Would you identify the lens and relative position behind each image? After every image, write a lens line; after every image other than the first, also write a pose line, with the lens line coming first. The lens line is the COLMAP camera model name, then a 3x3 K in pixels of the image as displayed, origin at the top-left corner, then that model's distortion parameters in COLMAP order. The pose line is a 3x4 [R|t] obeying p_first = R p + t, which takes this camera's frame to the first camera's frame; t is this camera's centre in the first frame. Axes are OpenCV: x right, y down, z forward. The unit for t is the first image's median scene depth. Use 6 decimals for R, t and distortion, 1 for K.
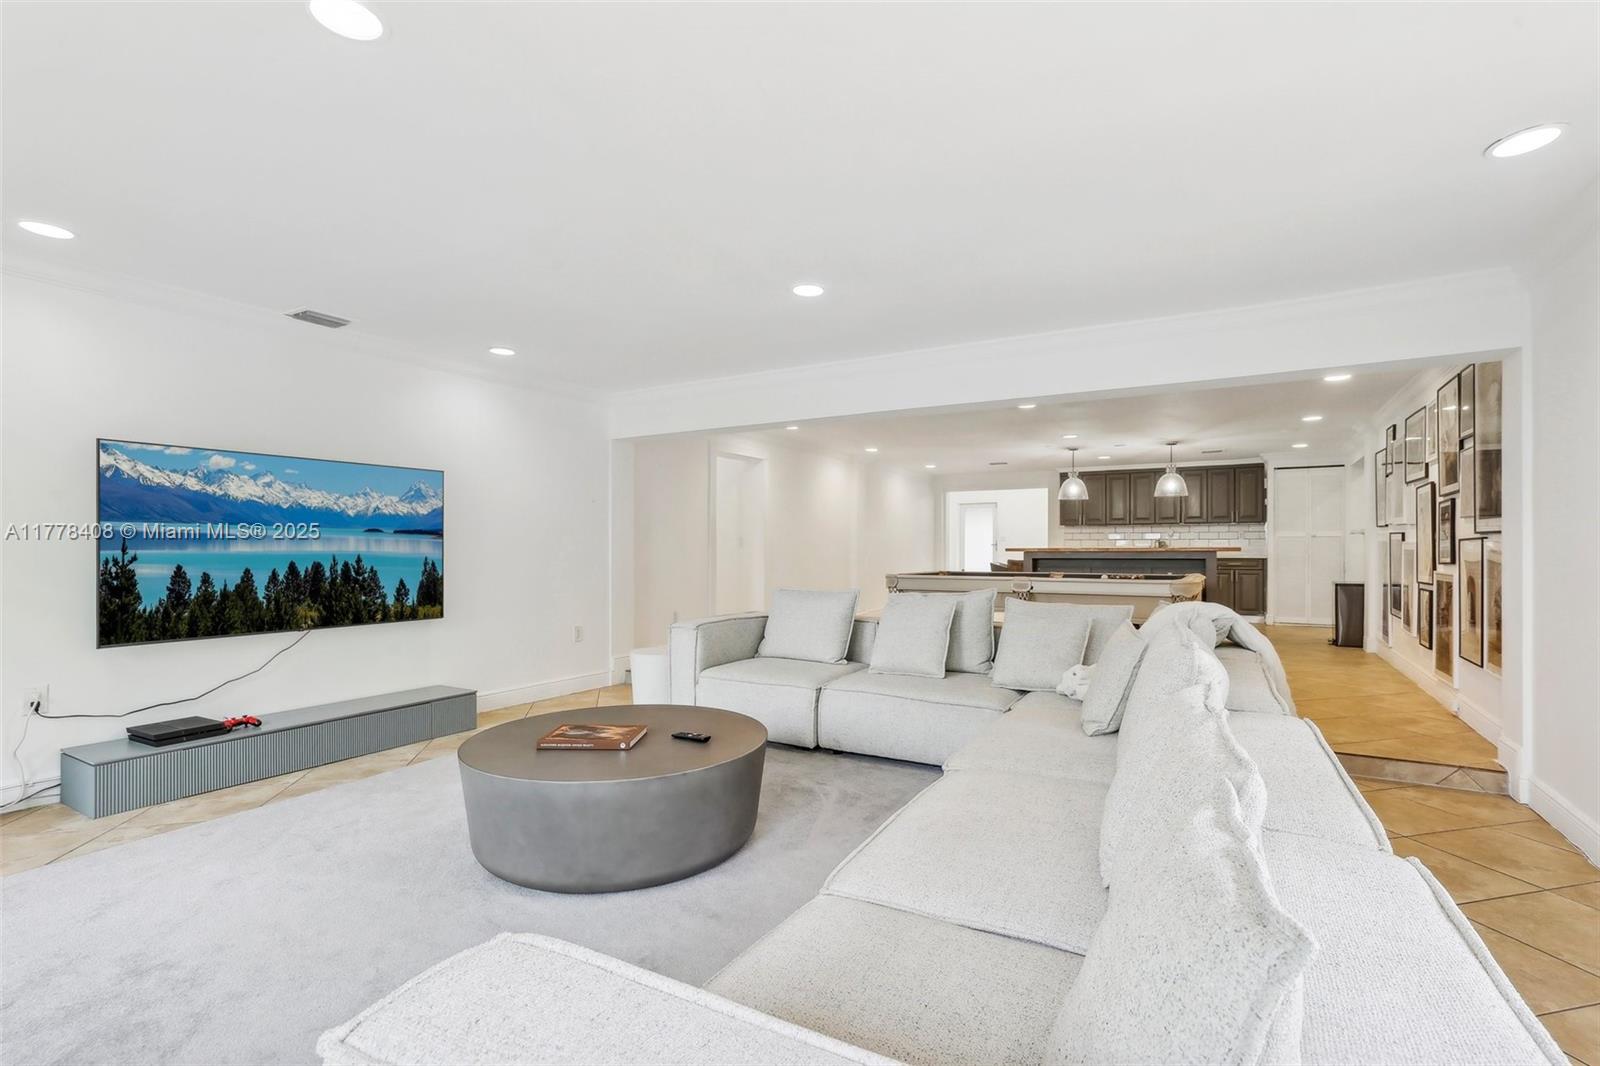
lens RADIAL K [[739.4, 0, 809.8], [0, 739.4, 530.5], [0, 0, 1]] dist [0.000891, 0.002515]
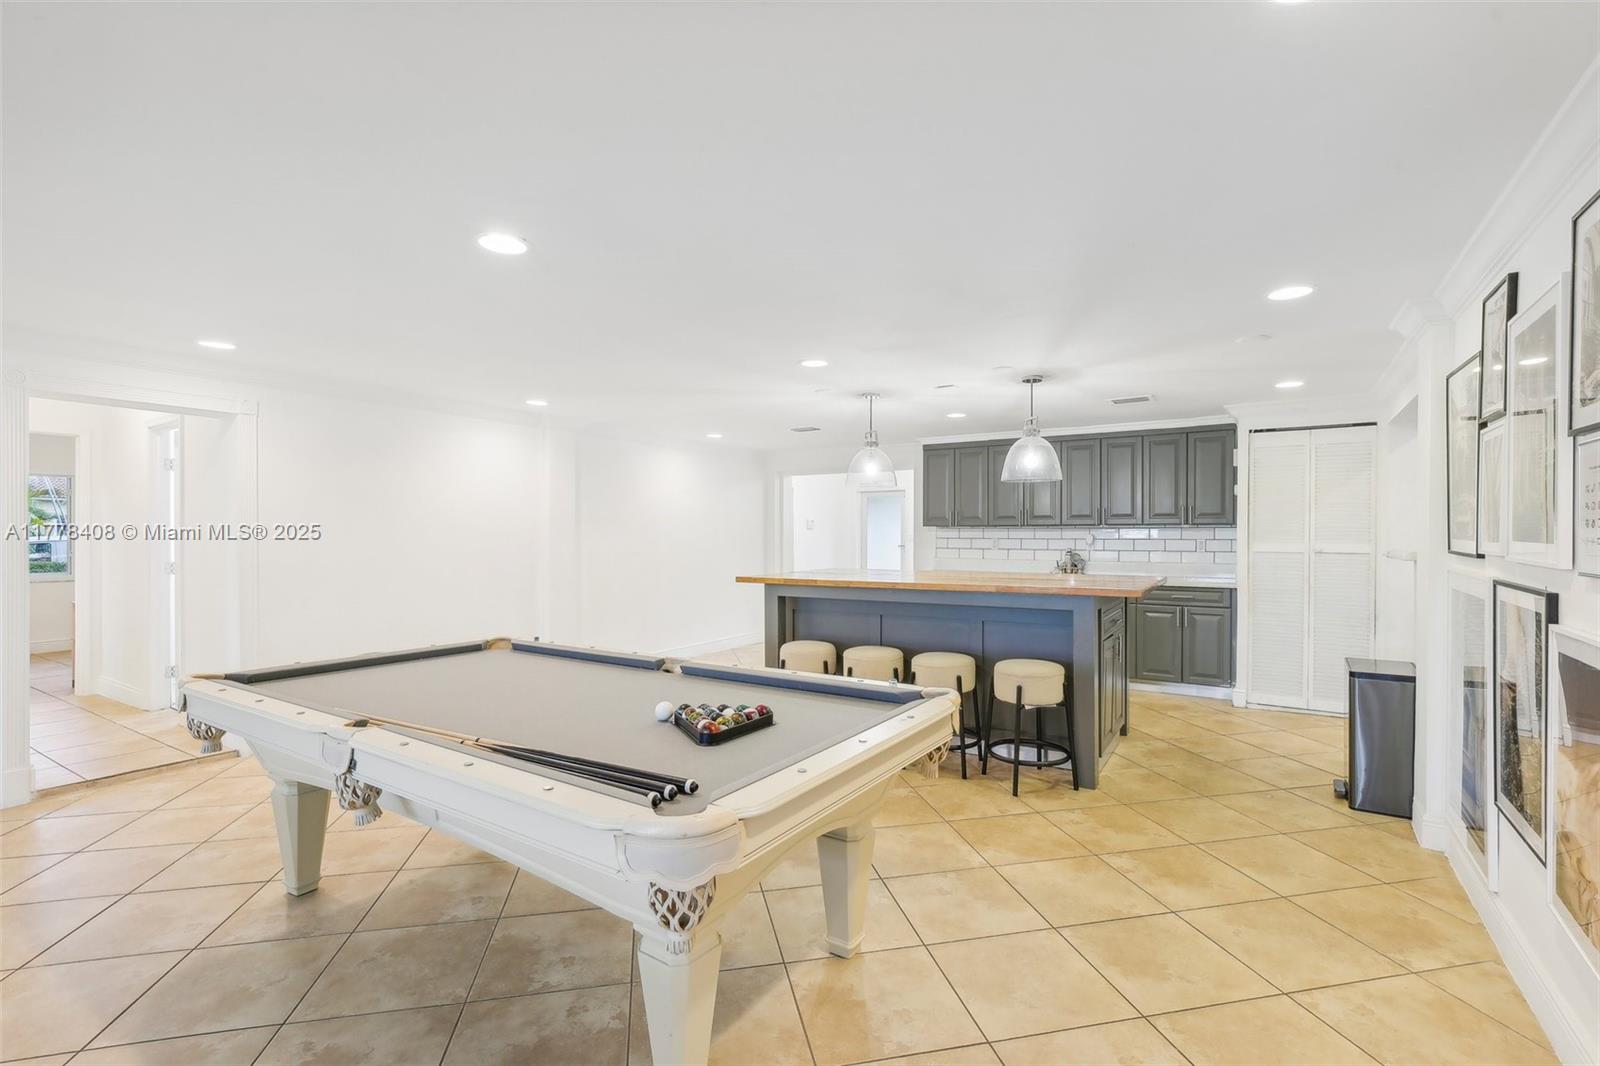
lens RADIAL K [[739.4, 0, 786.1], [0, 739.4, 527.2], [0, 0, 1]] dist [0.000891, 0.002515]
pose [[0.998312, -0.000458, -0.058070, 0.308399], [0.001266, 0.999903, 0.013874, -0.018854], [0.058058, -0.013924, 0.998216, 0.415244]]
